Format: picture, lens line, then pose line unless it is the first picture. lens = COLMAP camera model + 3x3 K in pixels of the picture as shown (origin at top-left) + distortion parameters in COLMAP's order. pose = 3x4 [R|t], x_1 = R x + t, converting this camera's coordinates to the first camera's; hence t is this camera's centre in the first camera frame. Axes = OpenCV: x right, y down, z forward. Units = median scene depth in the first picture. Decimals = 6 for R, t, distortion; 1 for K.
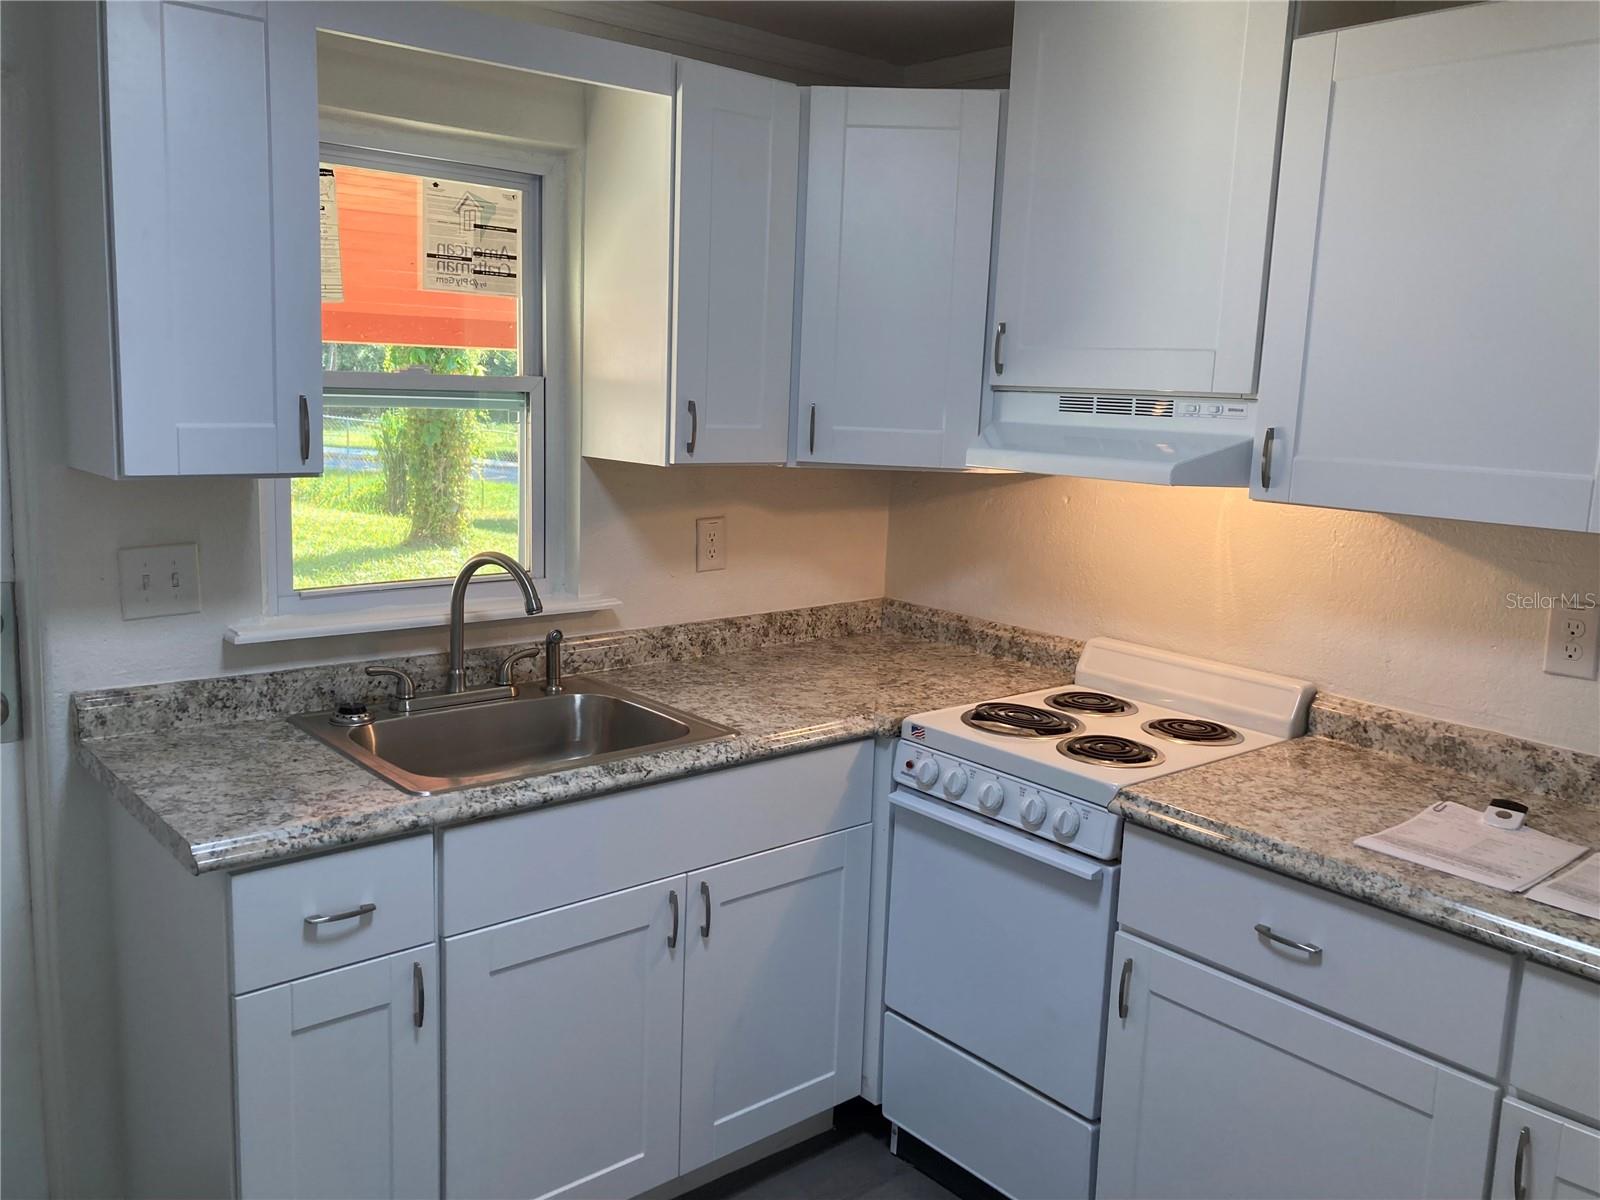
lens RADIAL K [[1318.3, 0, 801.4], [0, 1318.3, 578.2], [0, 0, 1]] dist [0.122585, -0.148694]
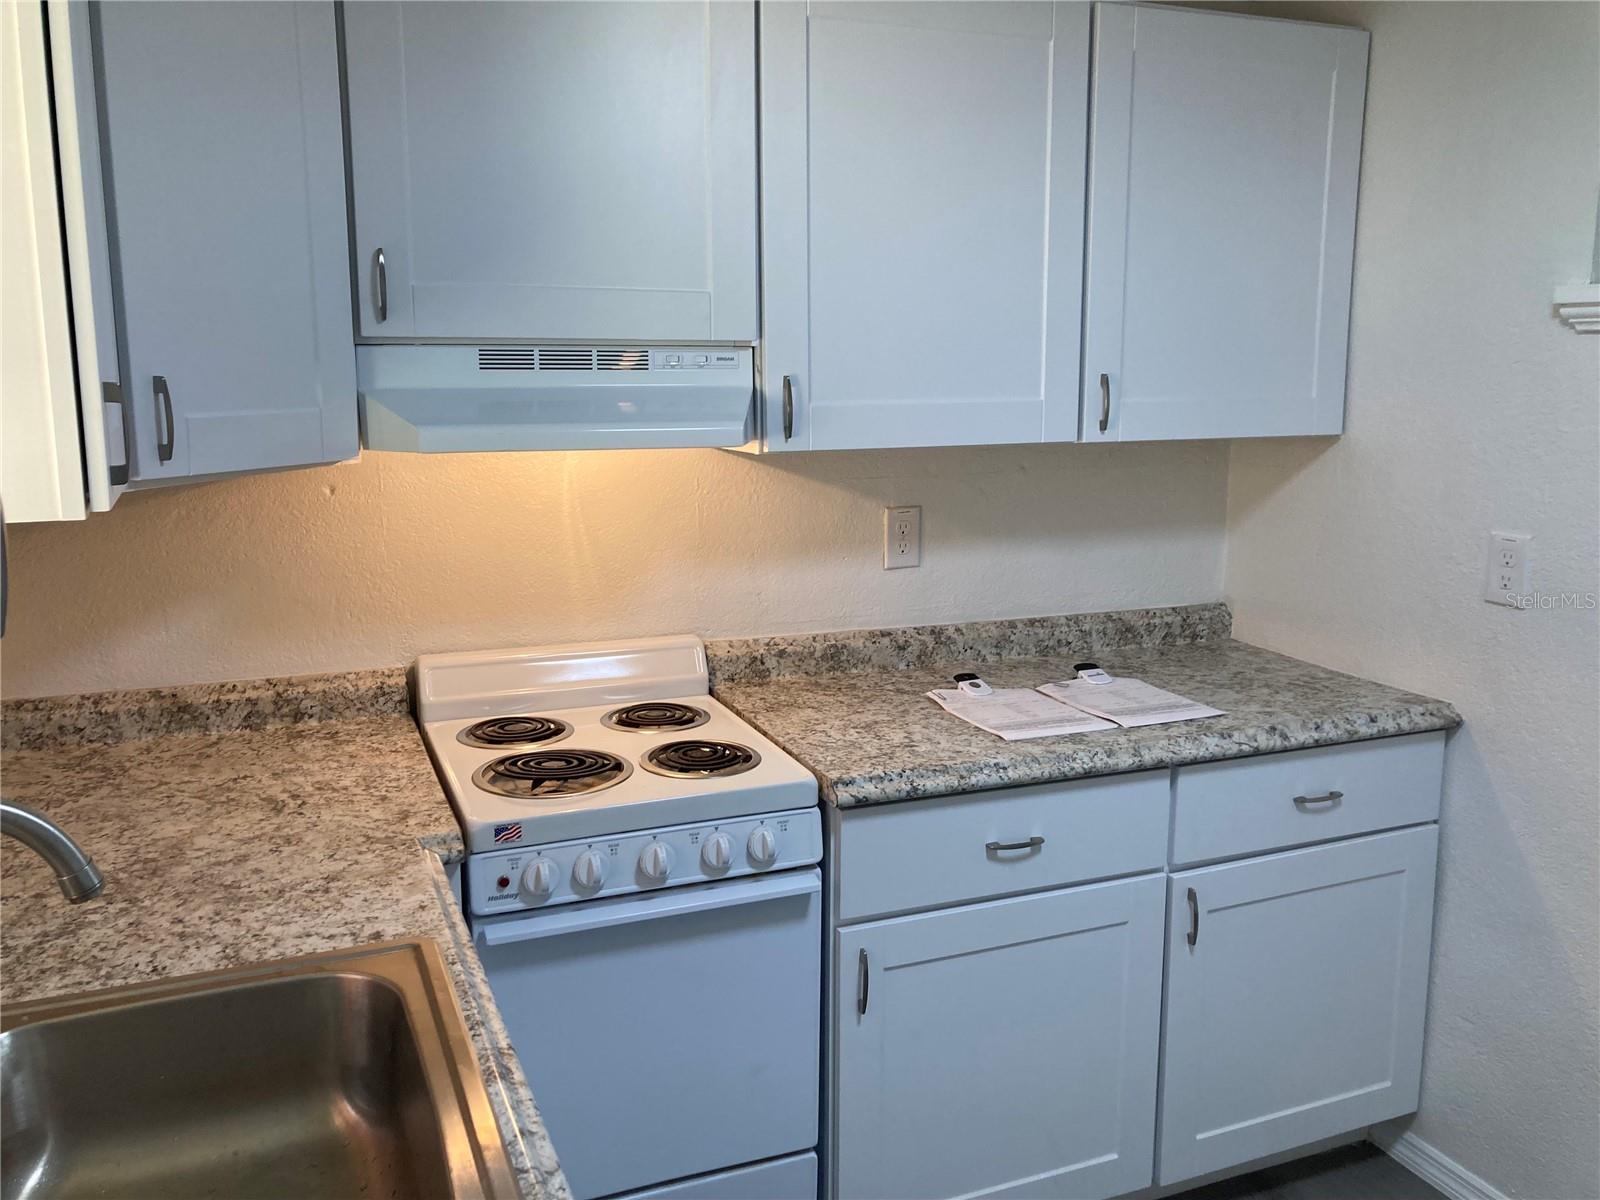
lens RADIAL K [[1318.3, 0, 801.4], [0, 1318.3, 578.2], [0, 0, 1]] dist [0.122585, -0.148694]
pose [[0.309871, -0.196829, 0.930182, -0.538101], [0.153560, 0.975853, 0.155338, -0.110851], [-0.938296, 0.094704, 0.332613, 0.653146]]
